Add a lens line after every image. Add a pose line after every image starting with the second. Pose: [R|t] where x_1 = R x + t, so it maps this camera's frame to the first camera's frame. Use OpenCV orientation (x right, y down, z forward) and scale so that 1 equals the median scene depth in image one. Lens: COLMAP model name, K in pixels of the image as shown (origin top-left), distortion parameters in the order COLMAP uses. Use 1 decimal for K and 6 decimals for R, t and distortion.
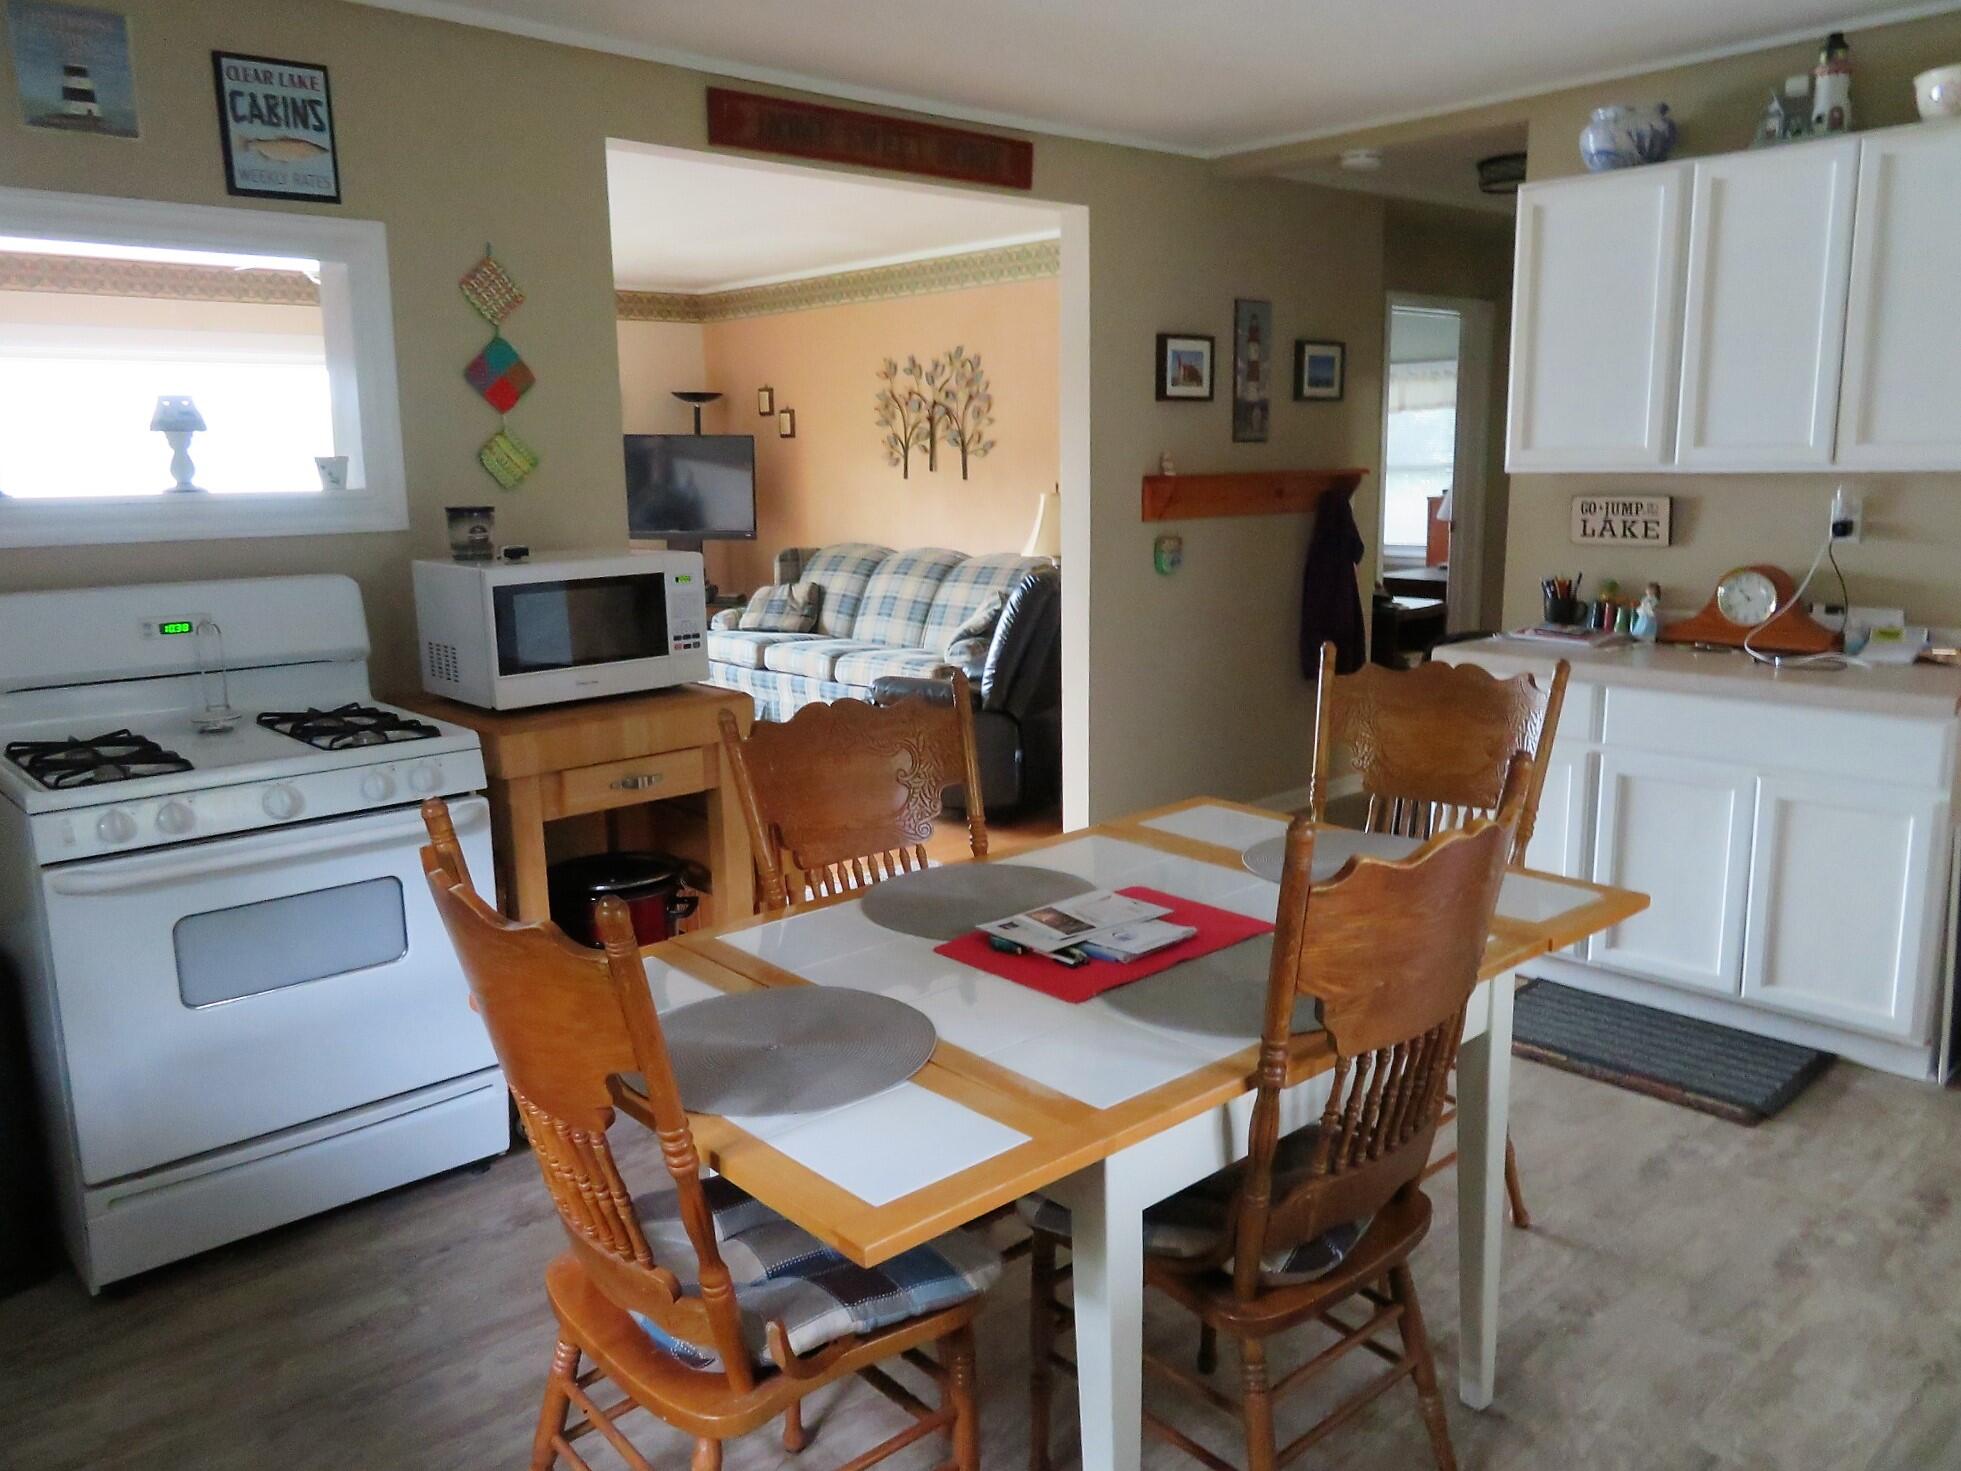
lens RADIAL K [[1473.1, 0, 980.4], [0, 1473.1, 733.5], [0, 0, 1]] dist [-0.000708, -0.000743]
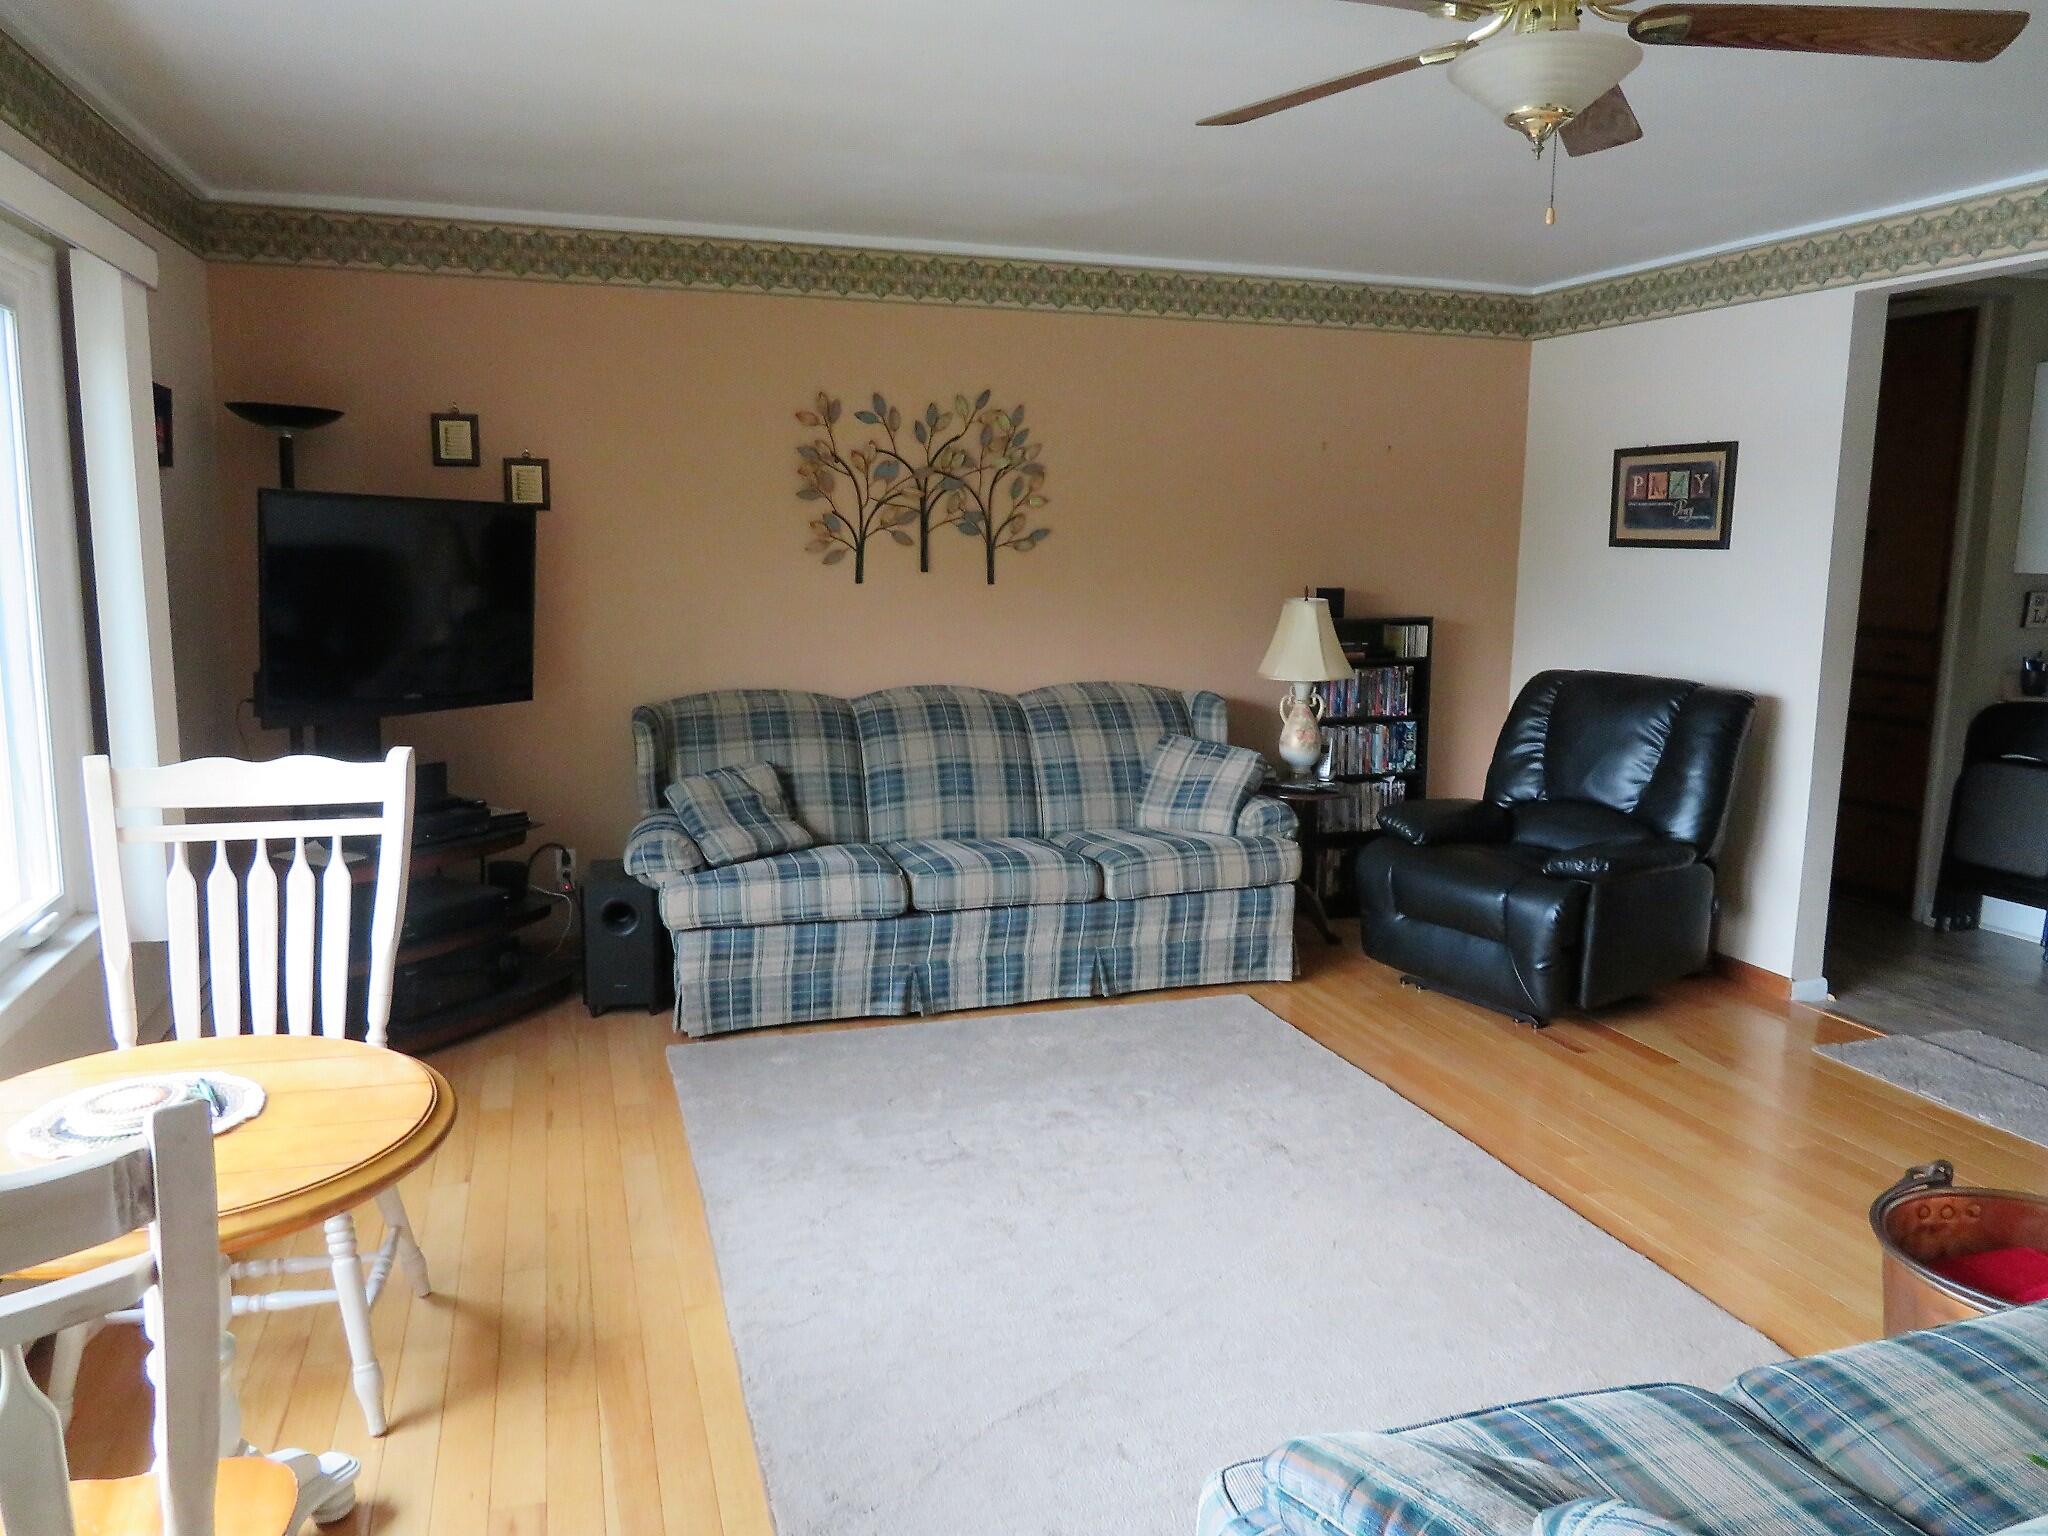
lens RADIAL K [[1538.5, 0, 1021.0], [0, 1538.5, 766.2], [0, 0, 1]] dist [-0.000708, -0.000743]
pose [[0.431067, -0.110389, 0.895542, -0.639324], [0.155212, 0.986766, 0.046922, -0.117692], [-0.888870, 0.118772, 0.442496, 0.665768]]
